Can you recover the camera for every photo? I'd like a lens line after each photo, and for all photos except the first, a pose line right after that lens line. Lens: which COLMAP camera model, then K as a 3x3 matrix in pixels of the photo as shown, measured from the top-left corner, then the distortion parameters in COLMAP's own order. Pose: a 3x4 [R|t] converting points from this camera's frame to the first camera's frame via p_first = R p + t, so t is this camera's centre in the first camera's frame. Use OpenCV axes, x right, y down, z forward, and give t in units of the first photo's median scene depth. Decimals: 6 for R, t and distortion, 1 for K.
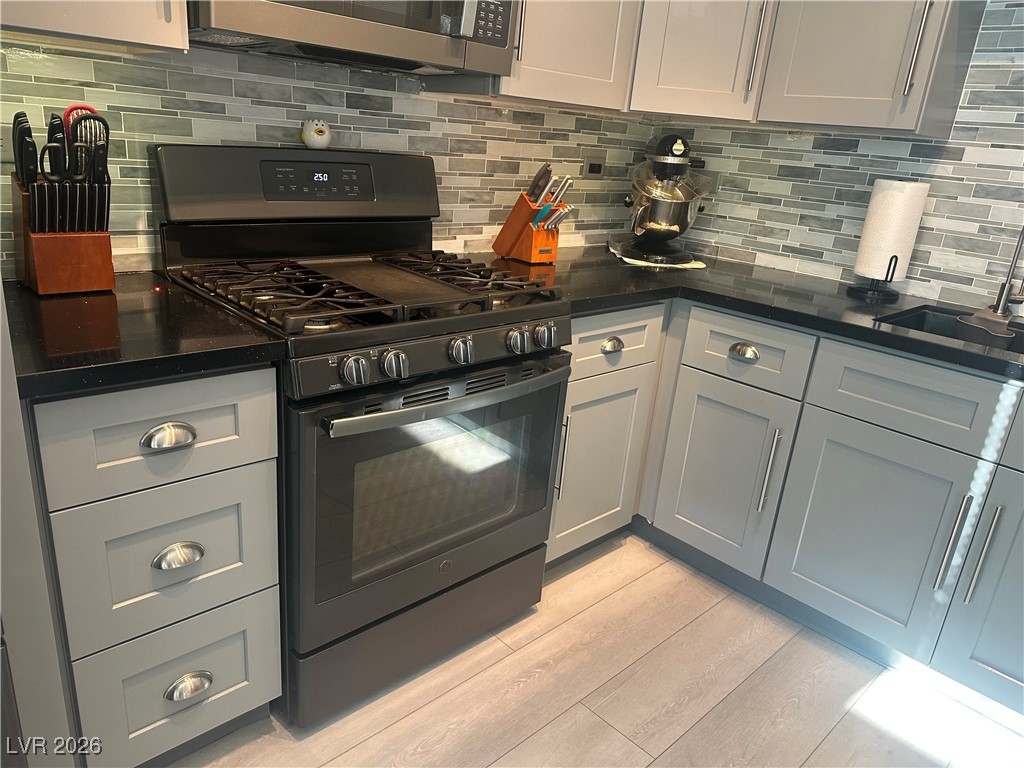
lens RADIAL K [[718.9, 0, 508.0], [0, 718.9, 395.2], [0, 0, 1]] dist [0.074473, -0.103188]
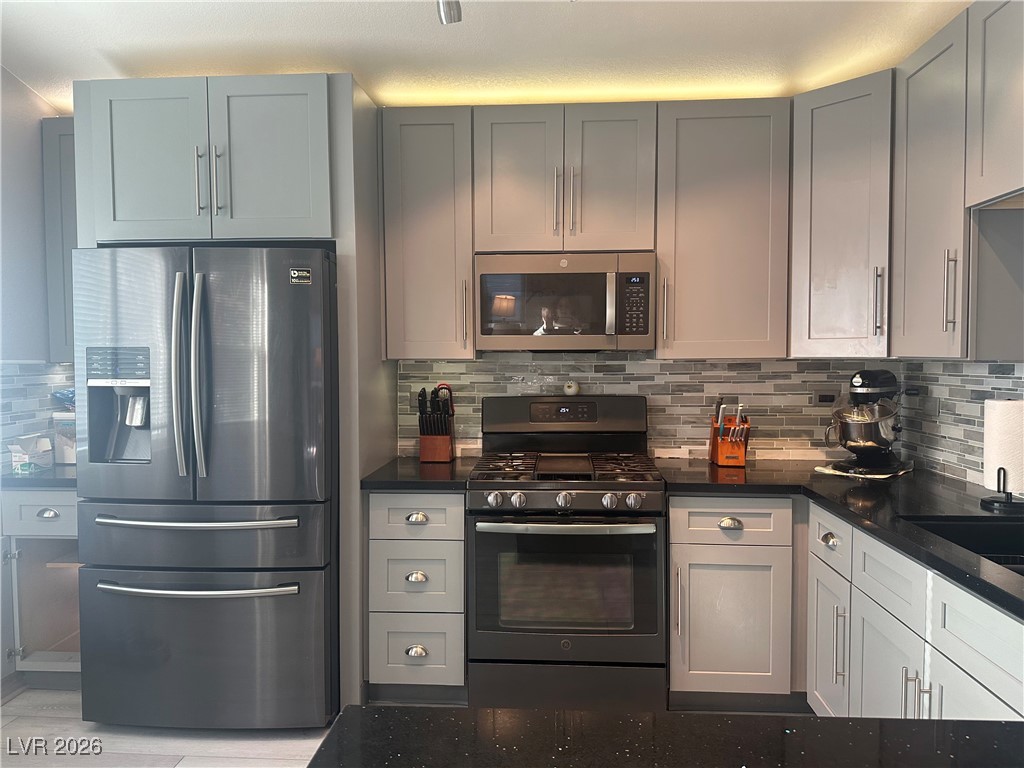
lens RADIAL K [[718.9, 0, 504.5], [0, 718.9, 387.6], [0, 0, 1]] dist [0.074473, -0.103188]
pose [[0.666975, -0.051718, -0.743283, 0.820179], [-0.197303, 0.949716, -0.243129, 0.094449], [0.718482, 0.308813, 0.623232, -0.206273]]
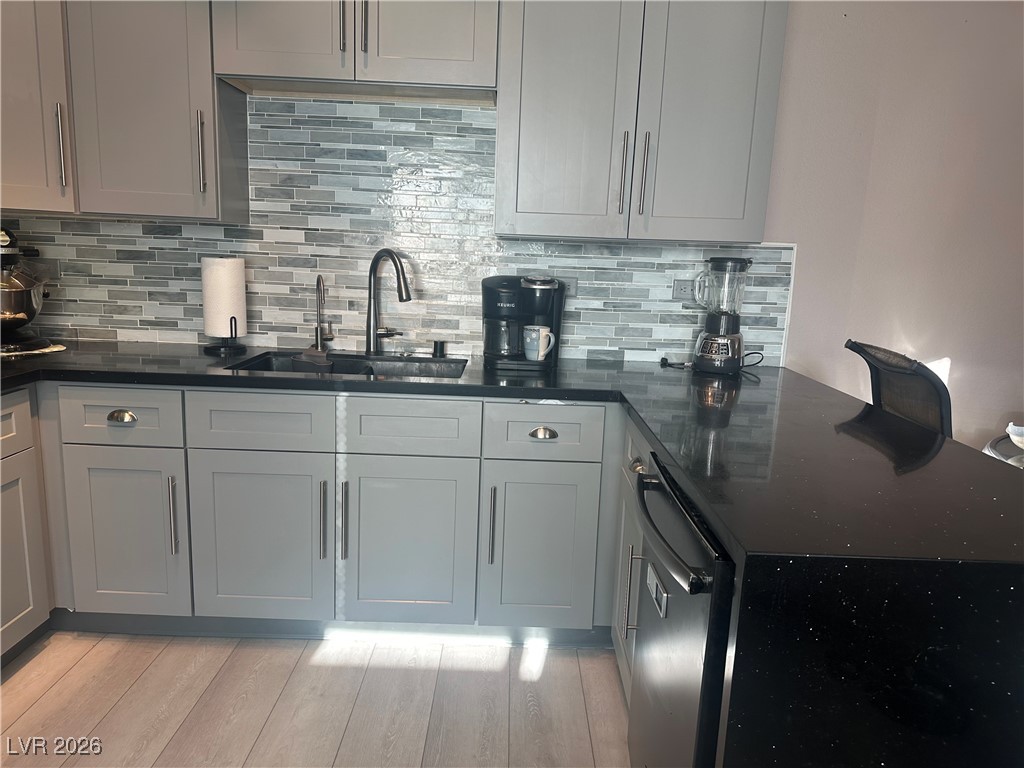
lens RADIAL K [[718.9, 0, 515.2], [0, 718.9, 394.3], [0, 0, 1]] dist [0.074473, -0.103188]
pose [[0.693344, -0.192604, 0.694390, -0.015953], [0.261286, 0.965237, 0.006837, 0.049771], [-0.671568, 0.176694, 0.719566, -0.177312]]
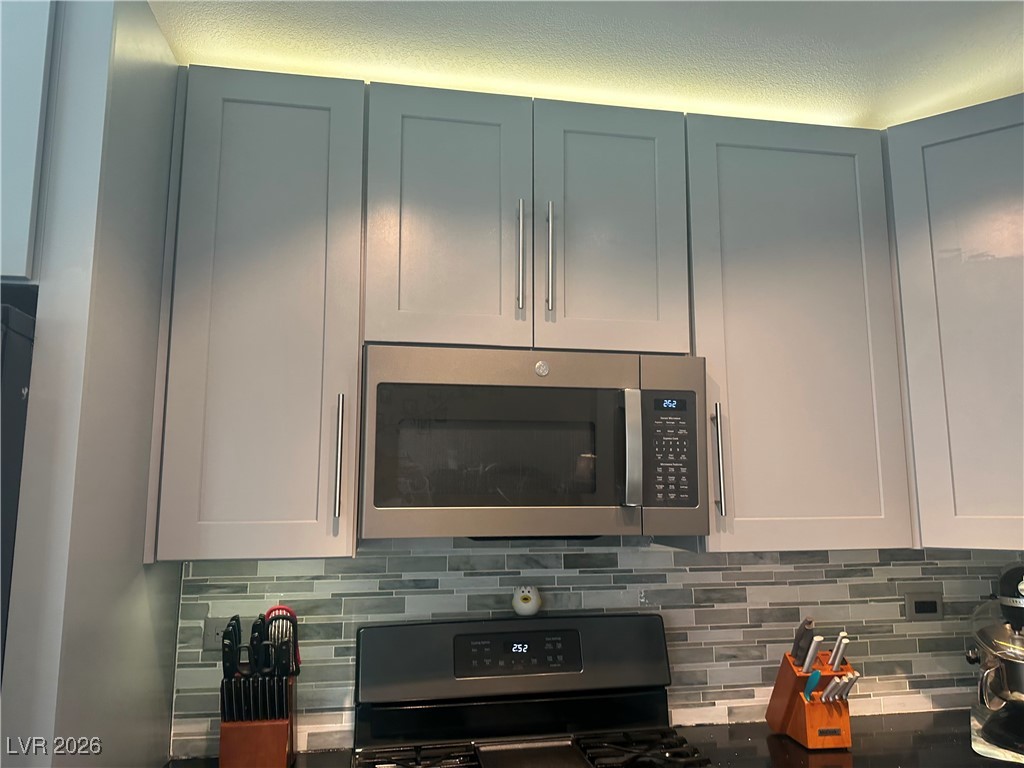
lens RADIAL K [[718.9, 0, 511.6], [0, 718.9, 389.6], [0, 0, 1]] dist [0.074473, -0.103188]
pose [[0.833121, -0.166406, -0.527465, 0.243007], [-0.118243, 0.878032, -0.463766, -0.129521], [0.540304, 0.448742, 0.711830, 0.137663]]
